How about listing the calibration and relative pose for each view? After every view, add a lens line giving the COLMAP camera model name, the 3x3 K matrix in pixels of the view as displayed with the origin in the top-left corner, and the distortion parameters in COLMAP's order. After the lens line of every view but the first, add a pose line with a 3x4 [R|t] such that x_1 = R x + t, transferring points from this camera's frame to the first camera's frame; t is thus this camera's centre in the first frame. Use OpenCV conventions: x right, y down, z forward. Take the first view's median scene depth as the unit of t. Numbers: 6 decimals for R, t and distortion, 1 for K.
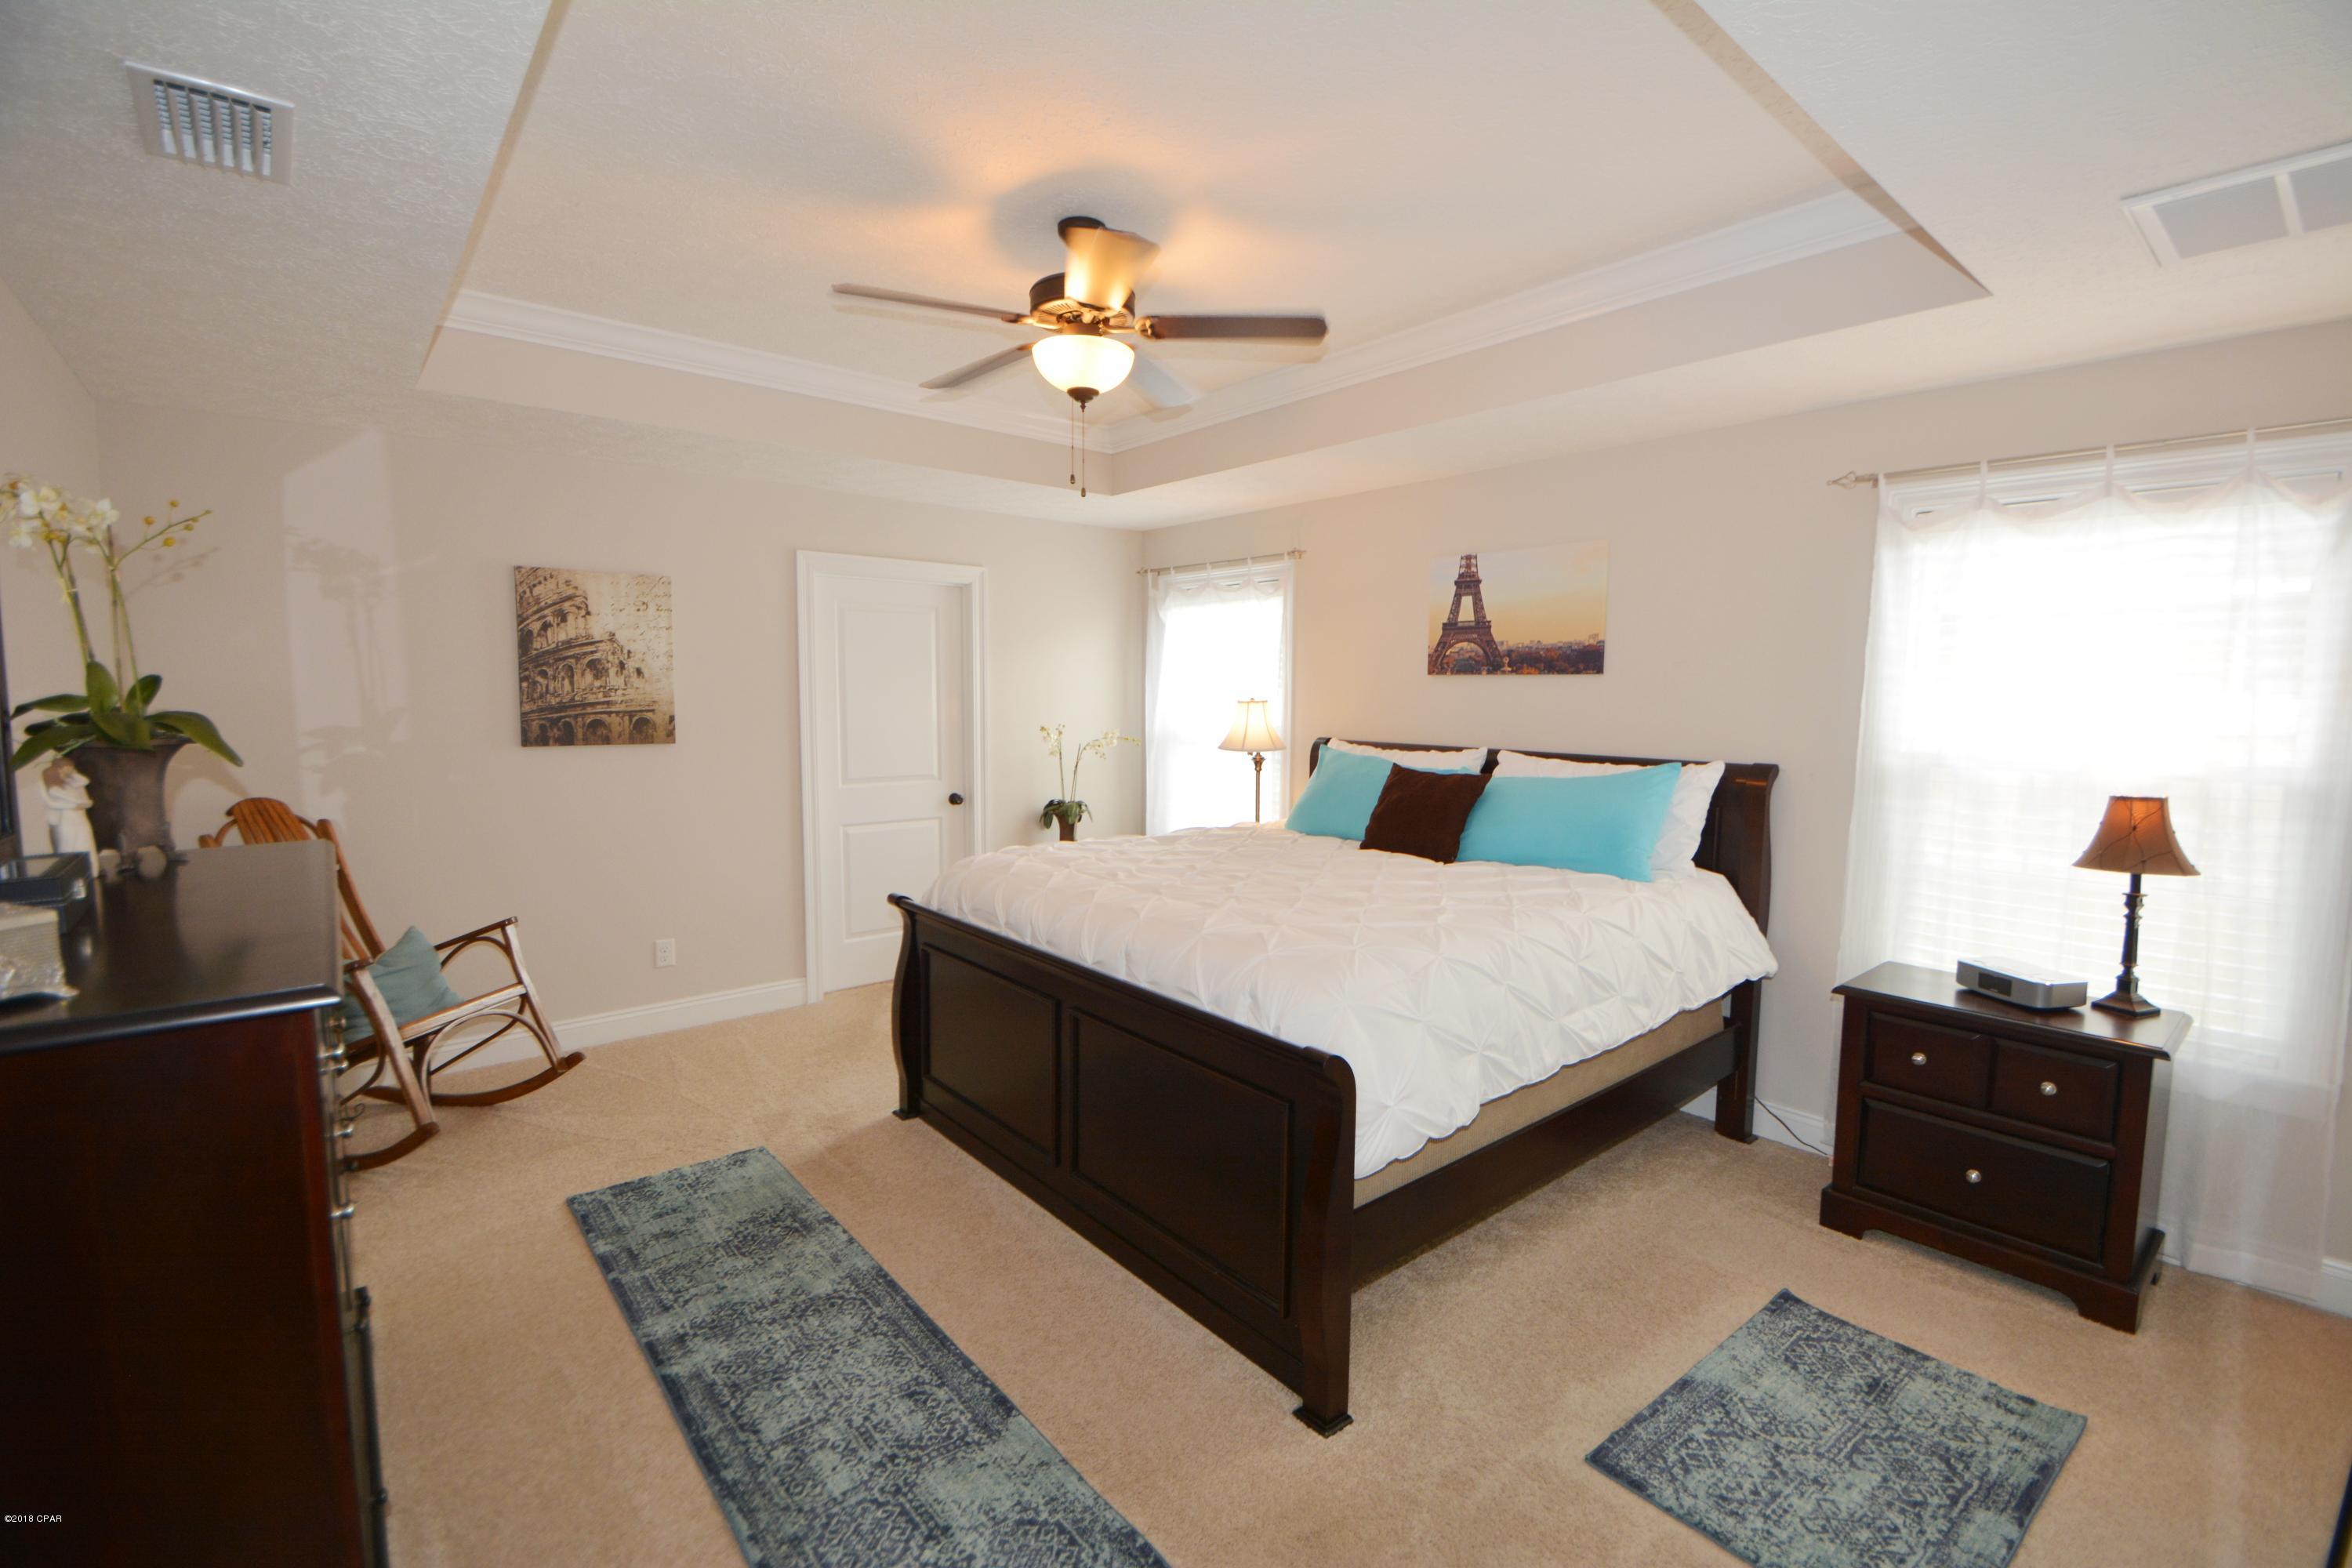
lens RADIAL K [[1028.8, 0, 1183.1], [0, 1028.8, 780.0], [0, 0, 1]] dist [-0.001684, -0.005347]
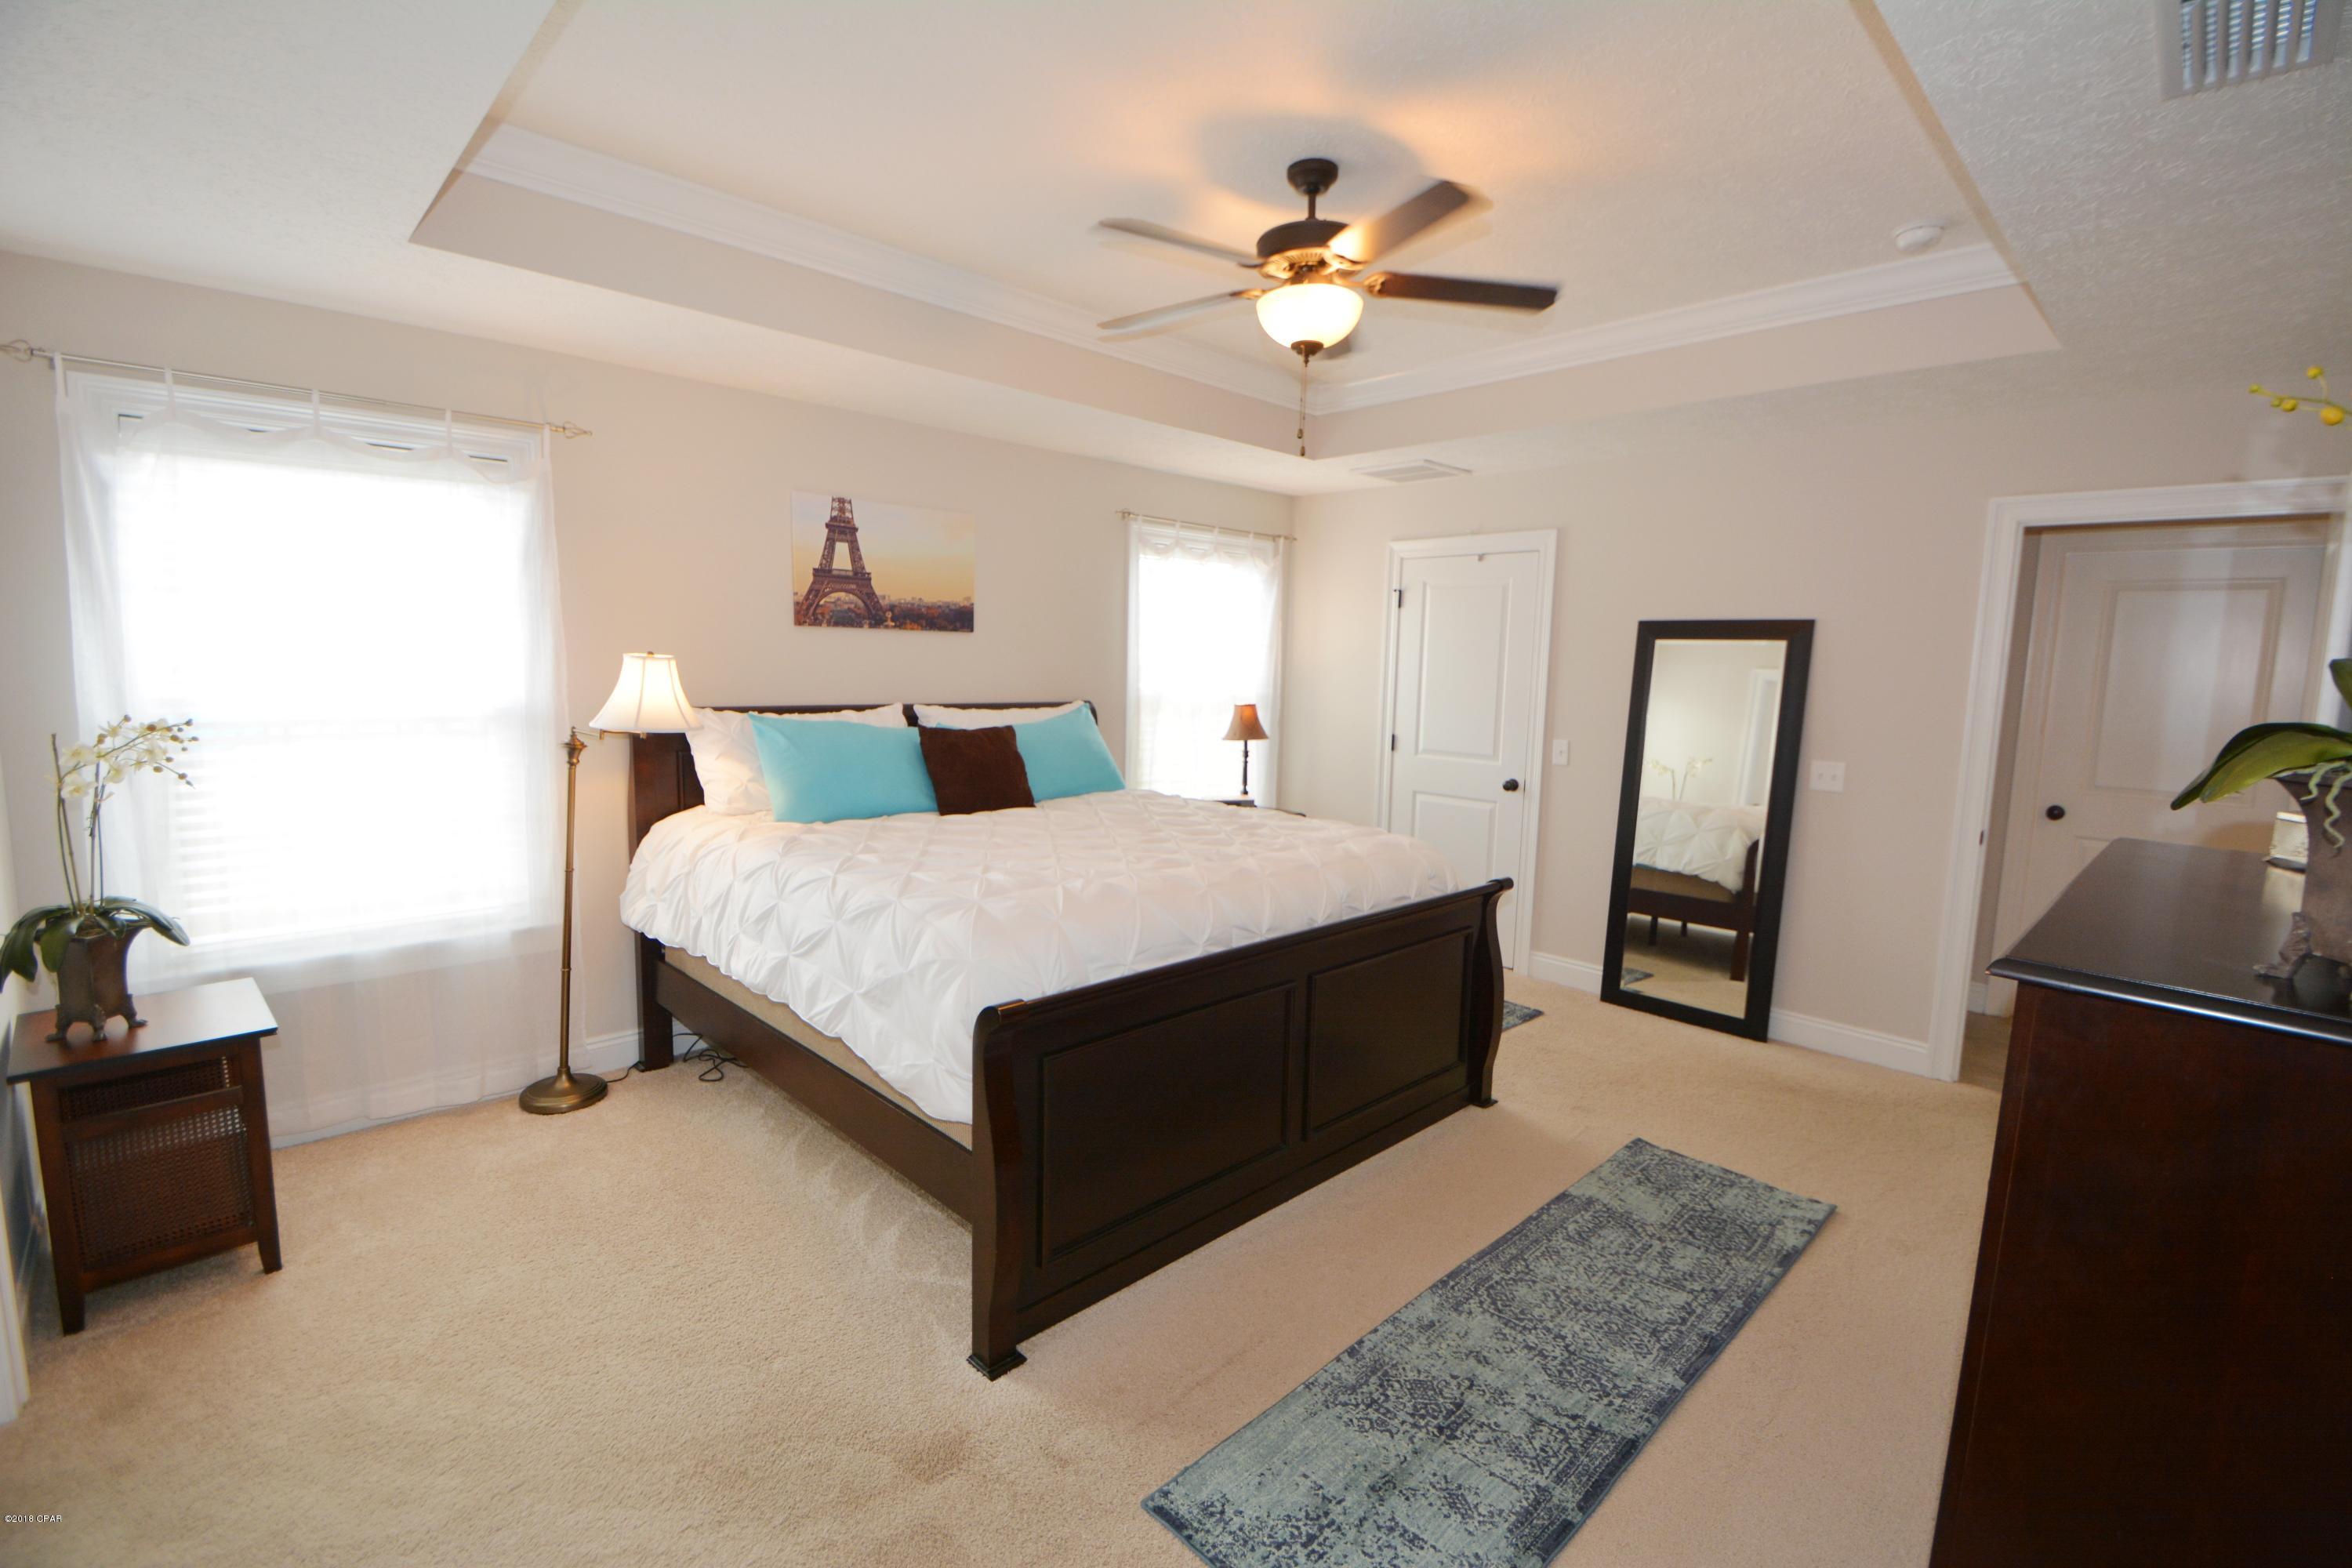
lens RADIAL K [[1028.8, 0, 1183.4], [0, 1028.8, 784.8], [0, 0, 1]] dist [-0.001684, -0.005347]
pose [[-0.064062, -0.131009, 0.989309, -0.710586], [0.065094, 0.988686, 0.135142, -0.069248], [-0.995821, 0.073056, -0.054809, 0.777455]]
